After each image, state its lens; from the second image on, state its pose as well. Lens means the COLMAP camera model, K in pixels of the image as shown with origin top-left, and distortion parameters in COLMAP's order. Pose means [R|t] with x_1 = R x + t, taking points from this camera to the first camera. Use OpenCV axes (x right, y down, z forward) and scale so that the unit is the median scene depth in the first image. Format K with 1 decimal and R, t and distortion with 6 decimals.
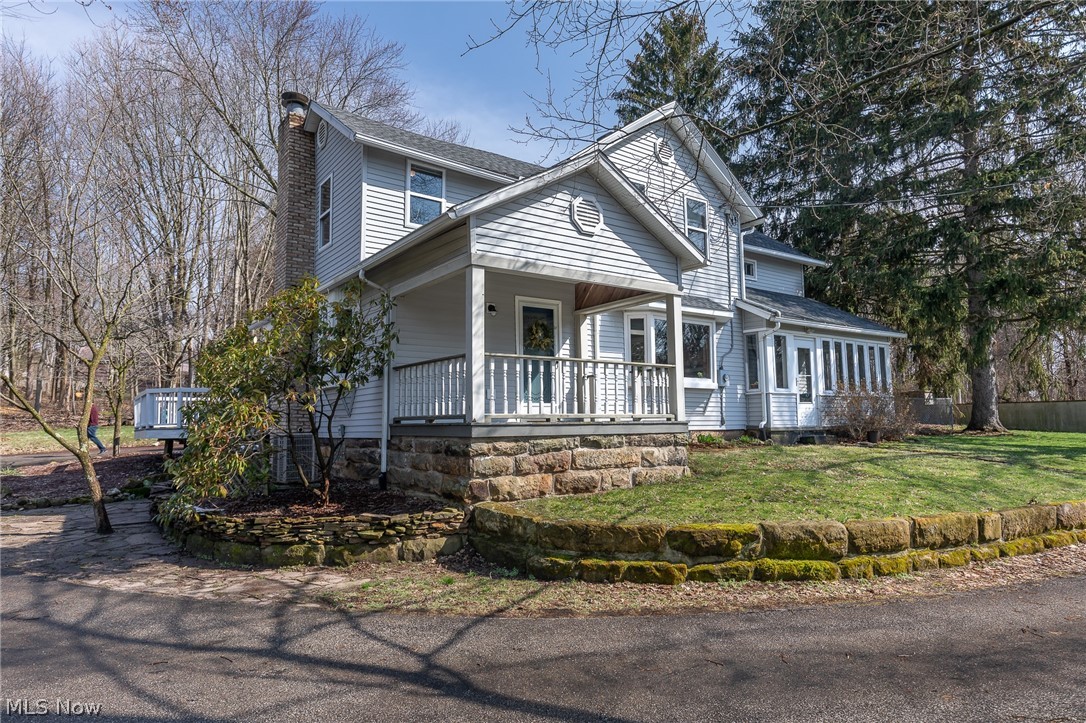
lens RADIAL K [[648.8, 0, 543.0], [0, 648.8, 361.5], [0, 0, 1]] dist [-0.000612, -0.000076]
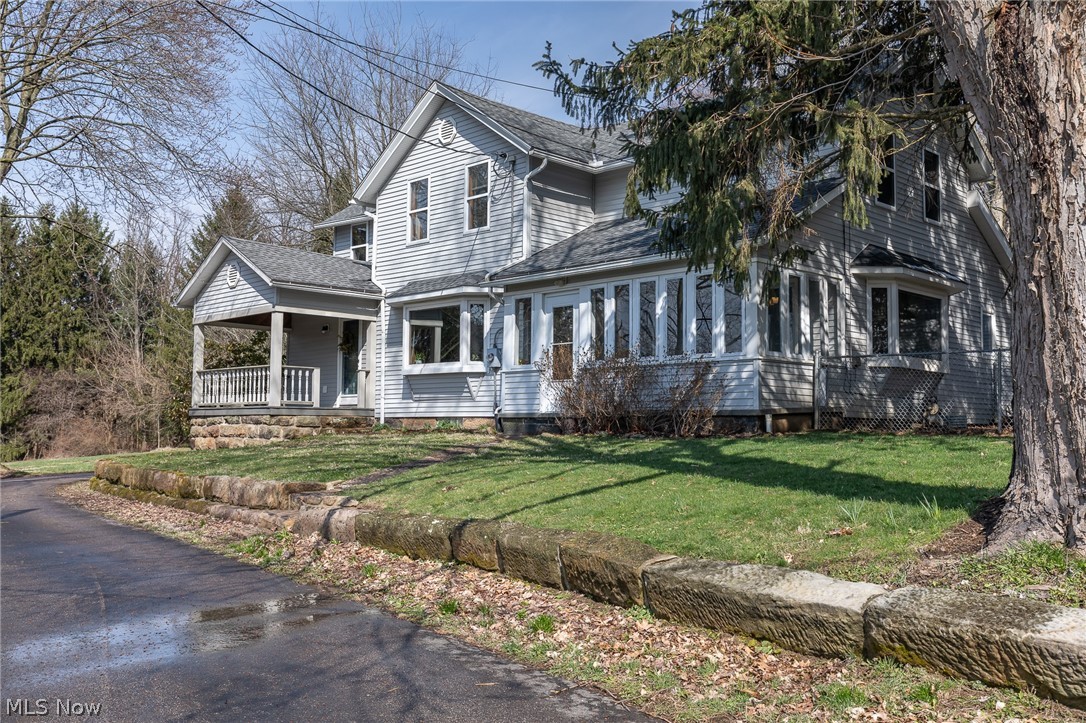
lens RADIAL K [[1045.7, 0, 543.0], [0, 1045.7, 361.5], [0, 0, 1]] dist [-0.003059, -0.000659]
pose [[0.145522, -0.059967, -0.987536, 1.726730], [0.082965, 0.995385, -0.048218, 0.106872], [0.985870, -0.074915, 0.149825, 0.877114]]
